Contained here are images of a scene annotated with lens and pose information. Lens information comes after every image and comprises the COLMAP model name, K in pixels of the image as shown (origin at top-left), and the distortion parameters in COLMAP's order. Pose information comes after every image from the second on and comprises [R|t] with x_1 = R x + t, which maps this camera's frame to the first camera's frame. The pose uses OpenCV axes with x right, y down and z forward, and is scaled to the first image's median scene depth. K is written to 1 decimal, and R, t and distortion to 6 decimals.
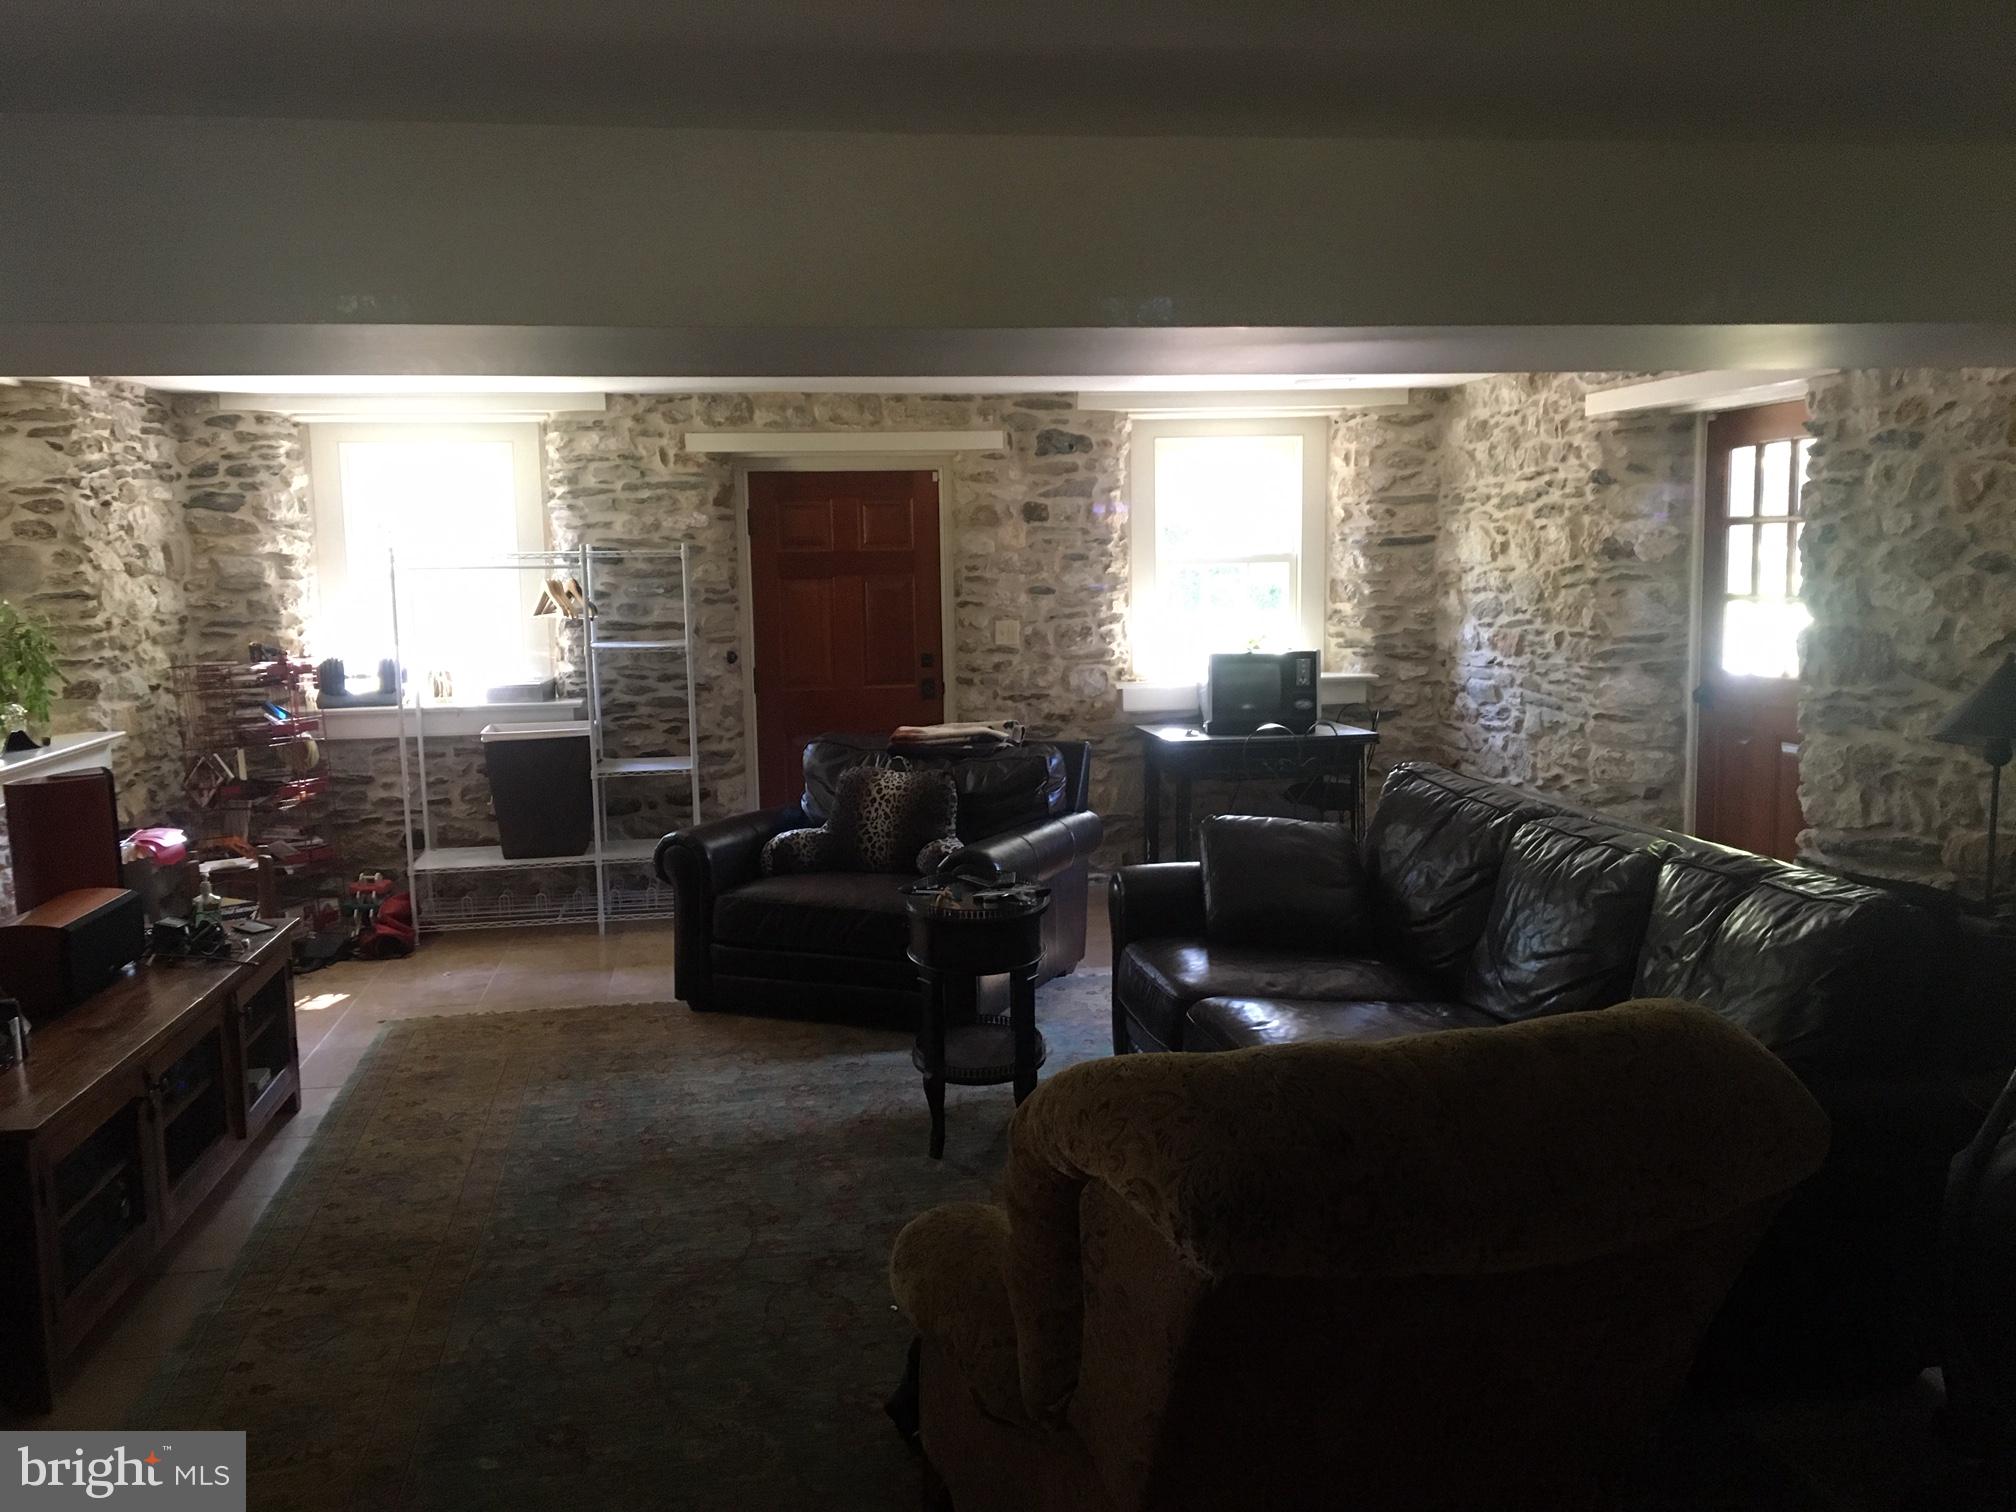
lens RADIAL K [[1695.6, 0, 1008.0], [0, 1695.6, 756.0], [0, 0, 1]] dist [0.101674, -0.196168]
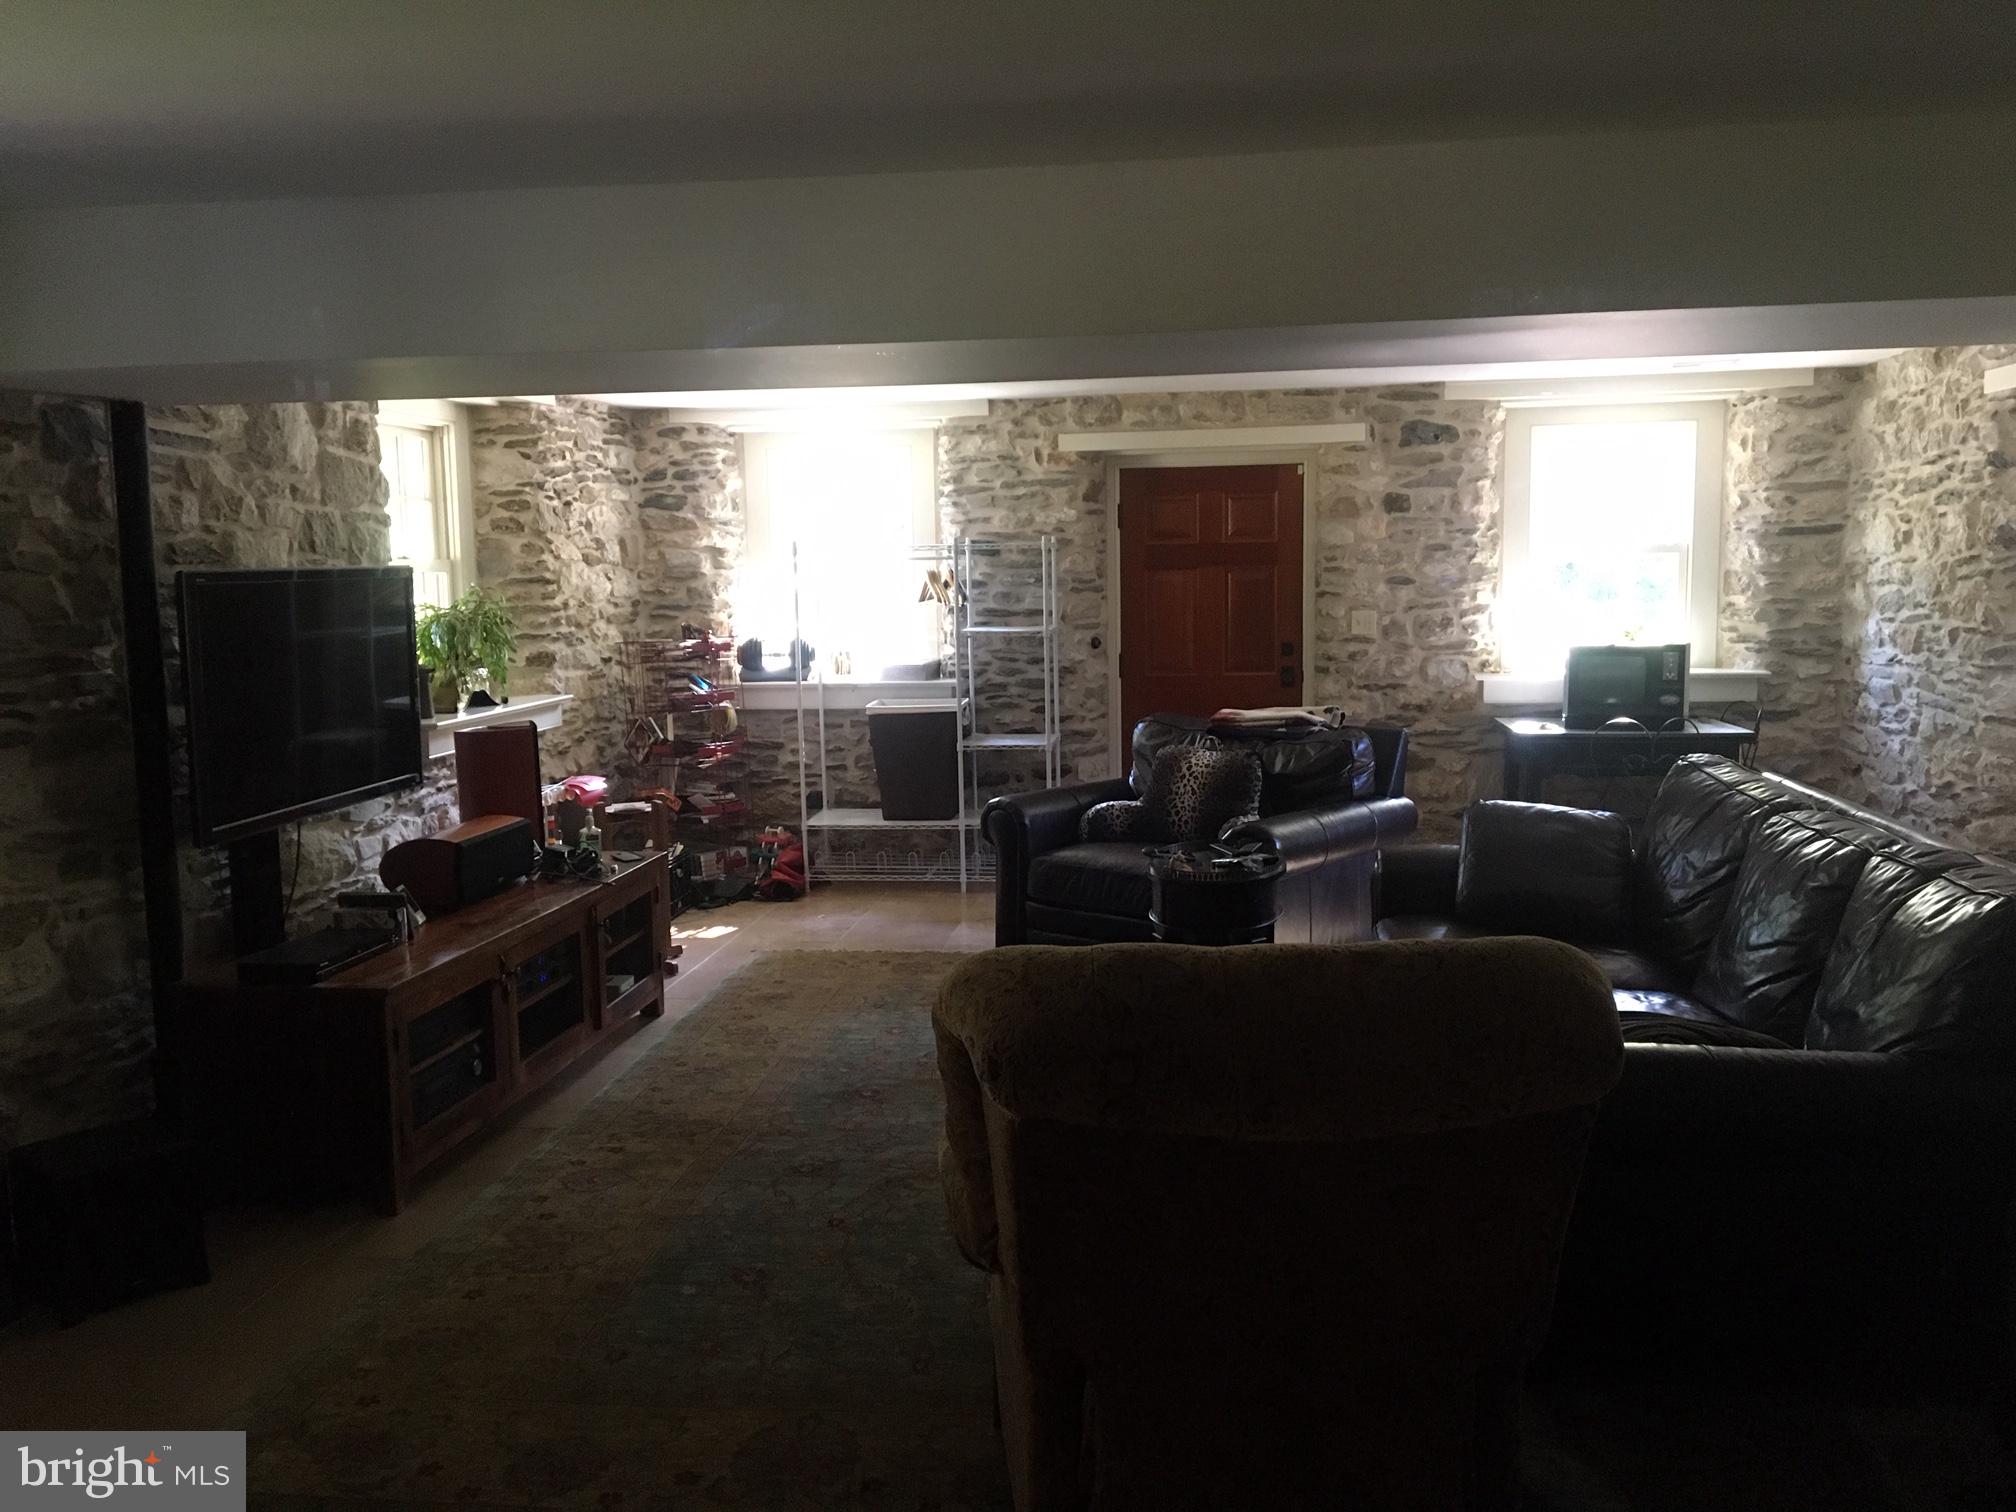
lens RADIAL K [[1695.6, 0, 1008.0], [0, 1695.6, 756.0], [0, 0, 1]] dist [0.101674, -0.196168]
pose [[0.955280, 0.035008, -0.293624, 0.104057], [-0.034816, 0.999376, 0.005884, 0.008891], [0.293647, 0.004601, 0.955903, -0.035765]]
